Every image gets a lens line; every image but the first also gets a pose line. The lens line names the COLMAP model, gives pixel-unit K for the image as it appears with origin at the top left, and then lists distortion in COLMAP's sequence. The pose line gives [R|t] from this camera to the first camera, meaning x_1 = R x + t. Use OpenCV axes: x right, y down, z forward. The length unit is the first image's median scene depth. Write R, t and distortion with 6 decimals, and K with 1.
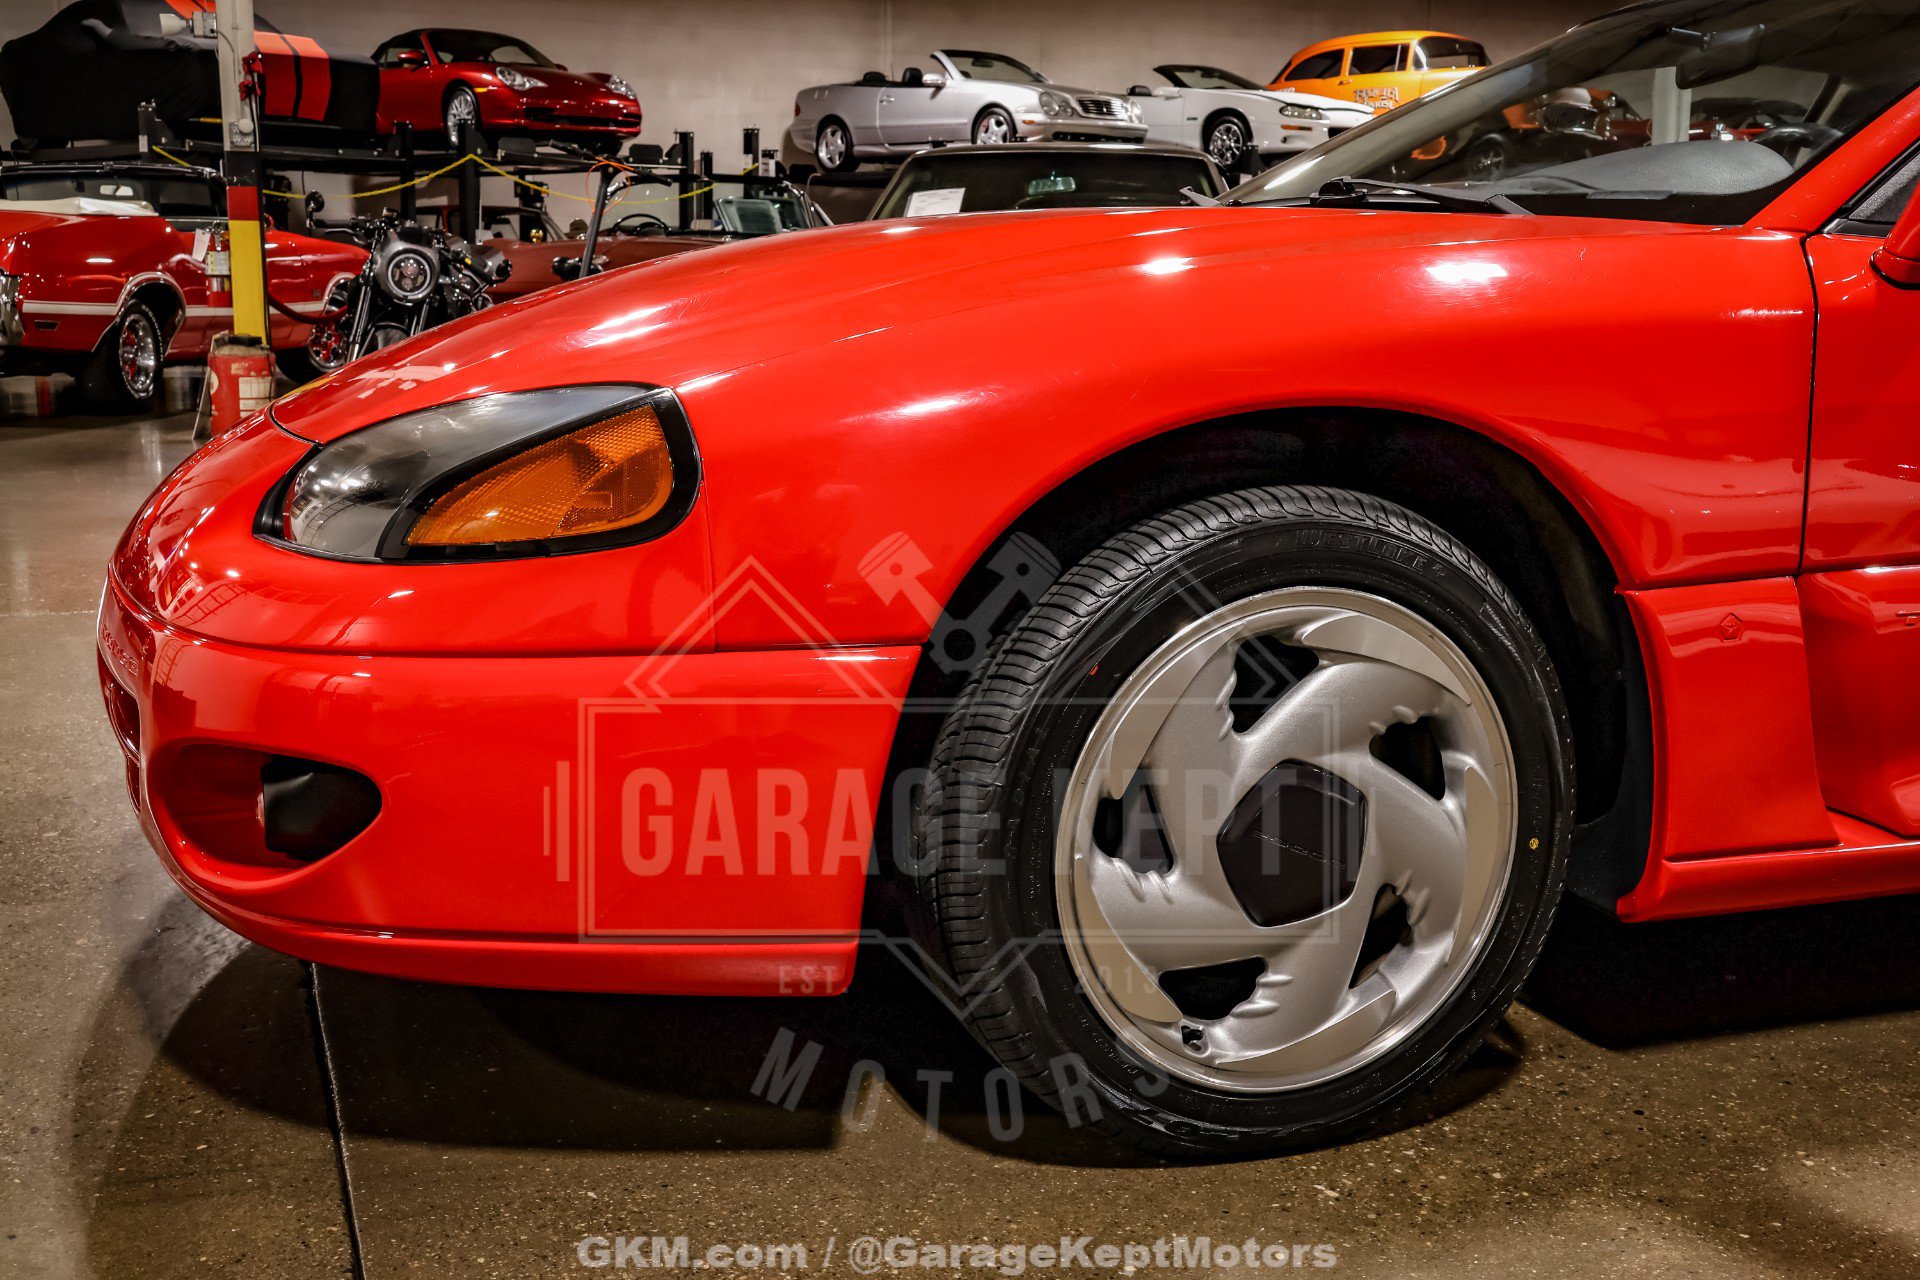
lens RADIAL K [[2059.2, 0, 960.0], [0, 2059.2, 640.0], [0, 0, 1]] dist [-0.061199, 0.257863]
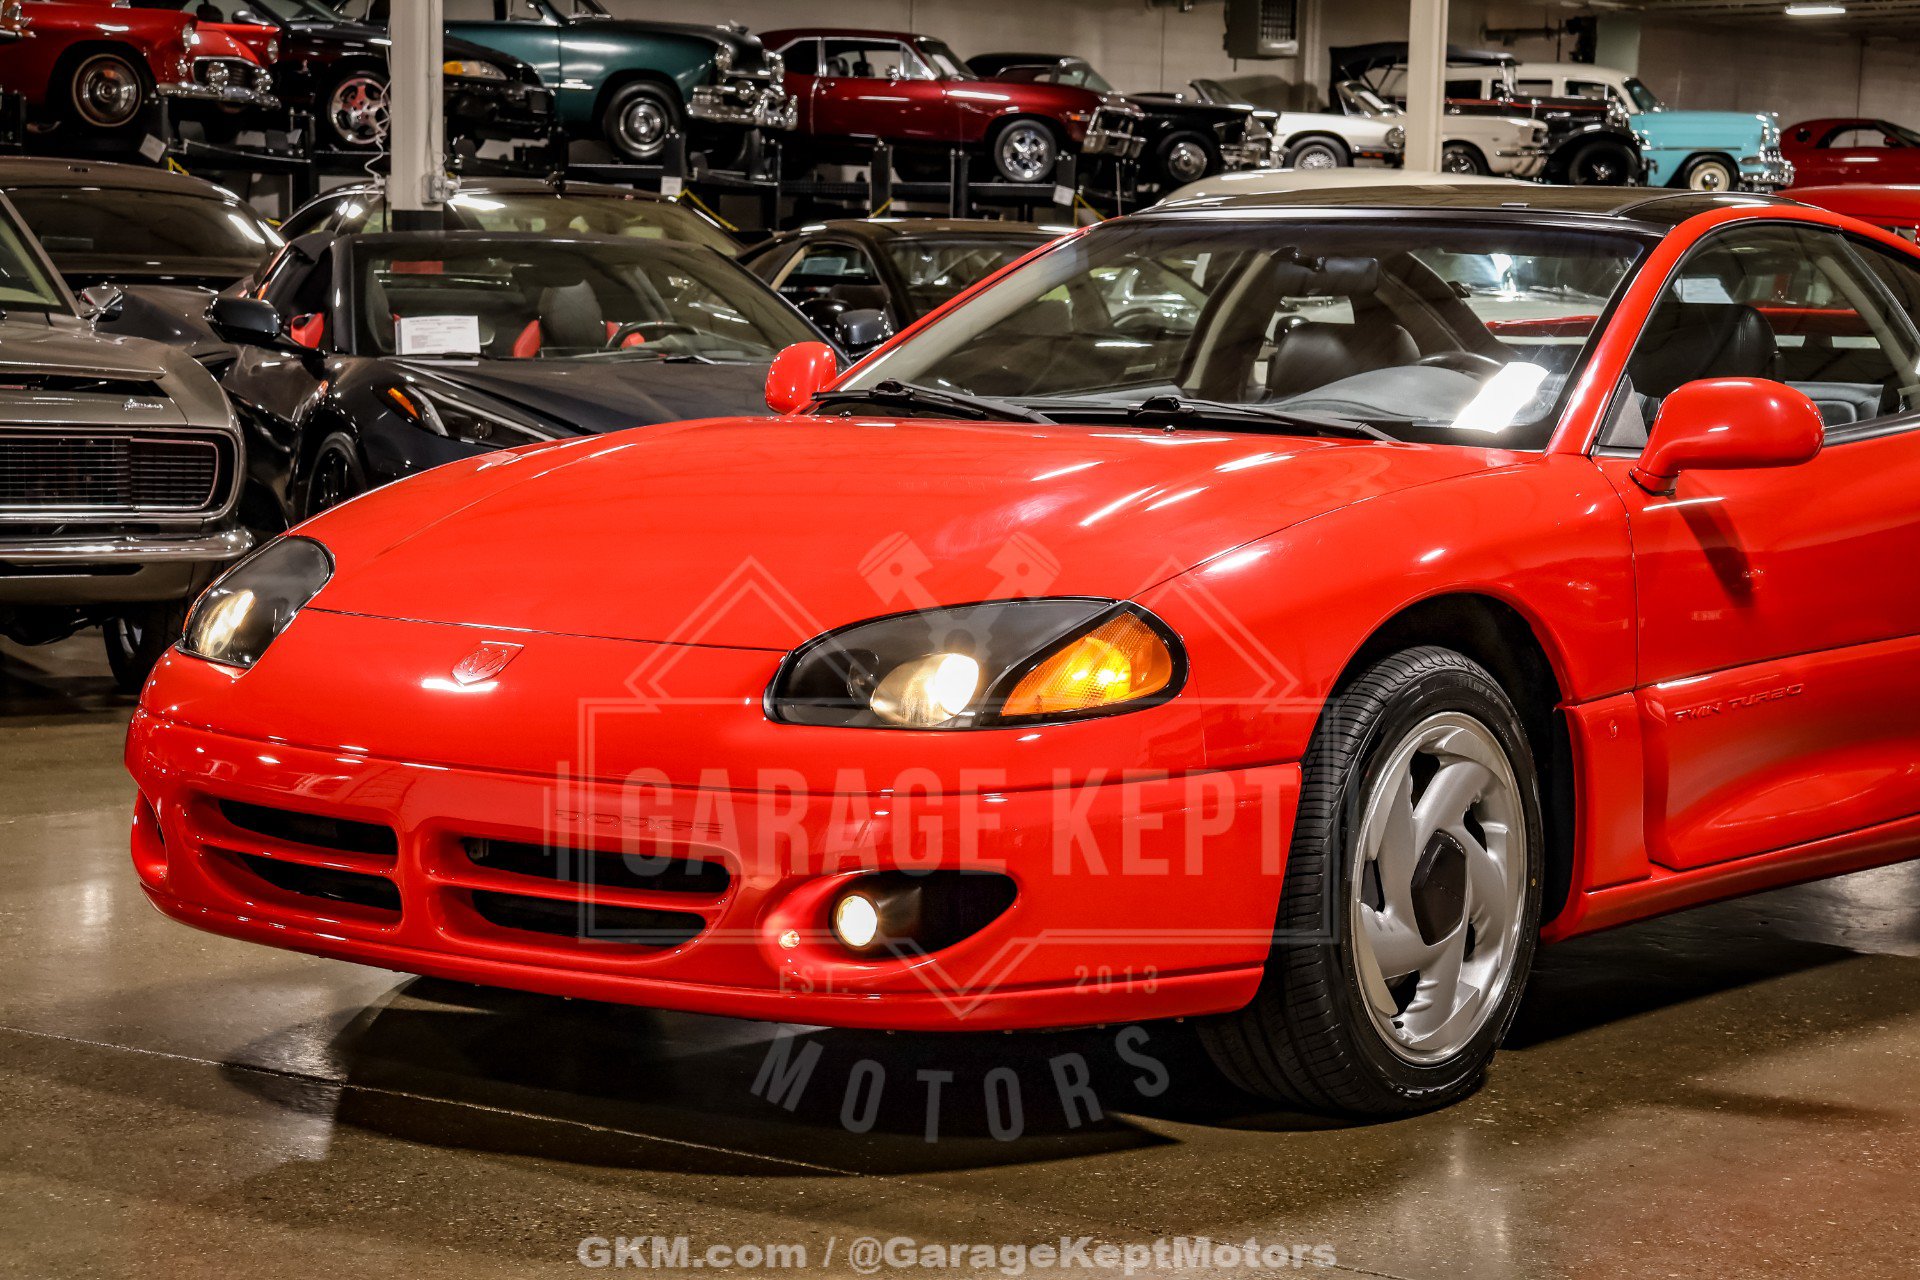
lens RADIAL K [[4103.8, 0, 960.0], [0, 4103.8, 640.0], [0, 0, 1]] dist [0.295664, 0.675966]
pose [[0.827234, -0.046961, 0.559892, -0.187405], [0.090102, 0.994692, -0.049694, 0.004098], [-0.554587, 0.091556, 0.827074, -0.134910]]
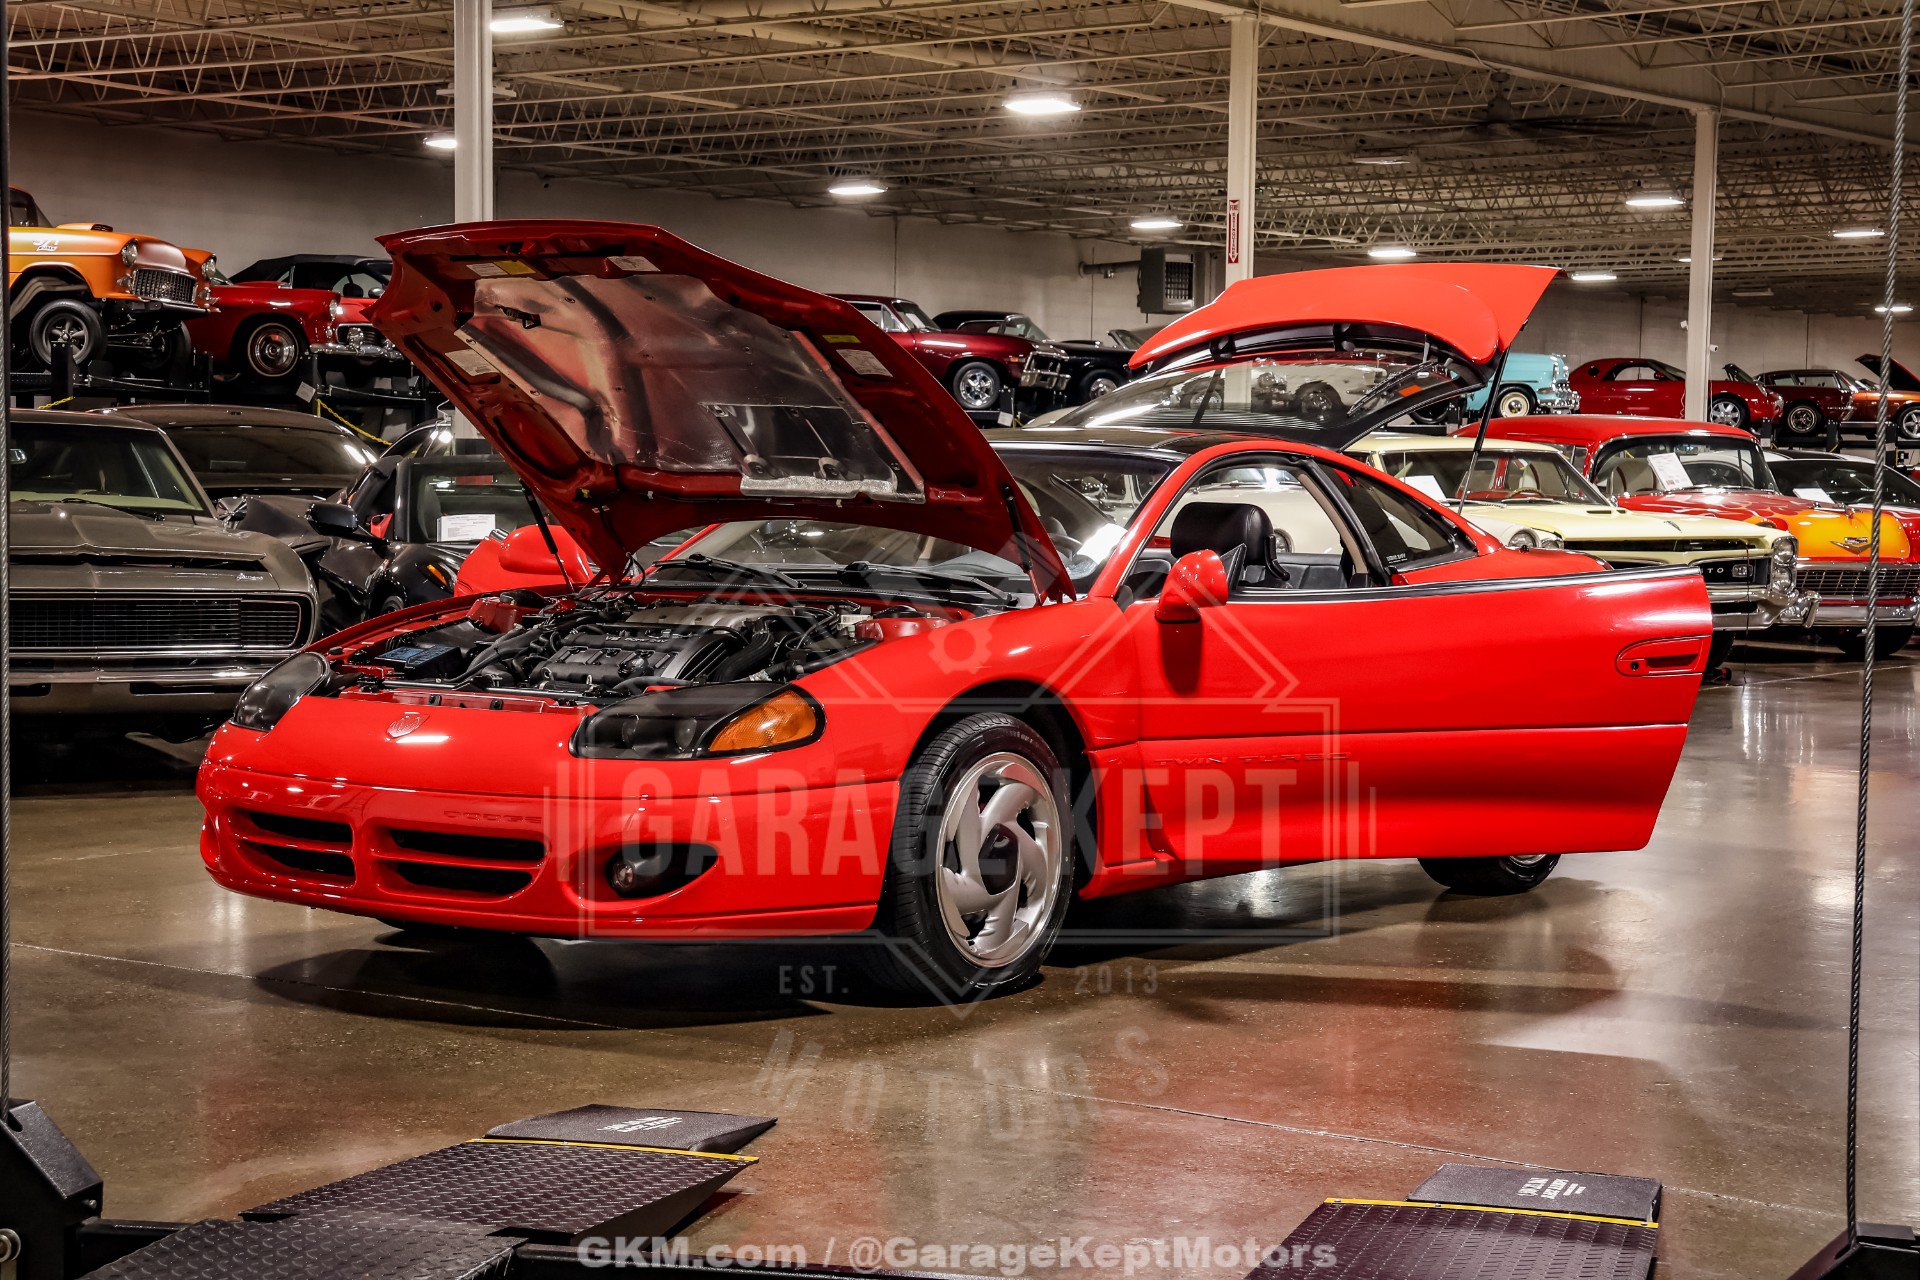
lens RADIAL K [[3304.1, 0, 960.0], [0, 3304.1, 640.0], [0, 0, 1]] dist [0.183739, 0.278901]
pose [[0.830125, -0.029826, 0.556779, -0.214485], [0.095700, 0.991371, -0.089578, 0.019766], [-0.549303, 0.127645, 0.825817, -0.234041]]
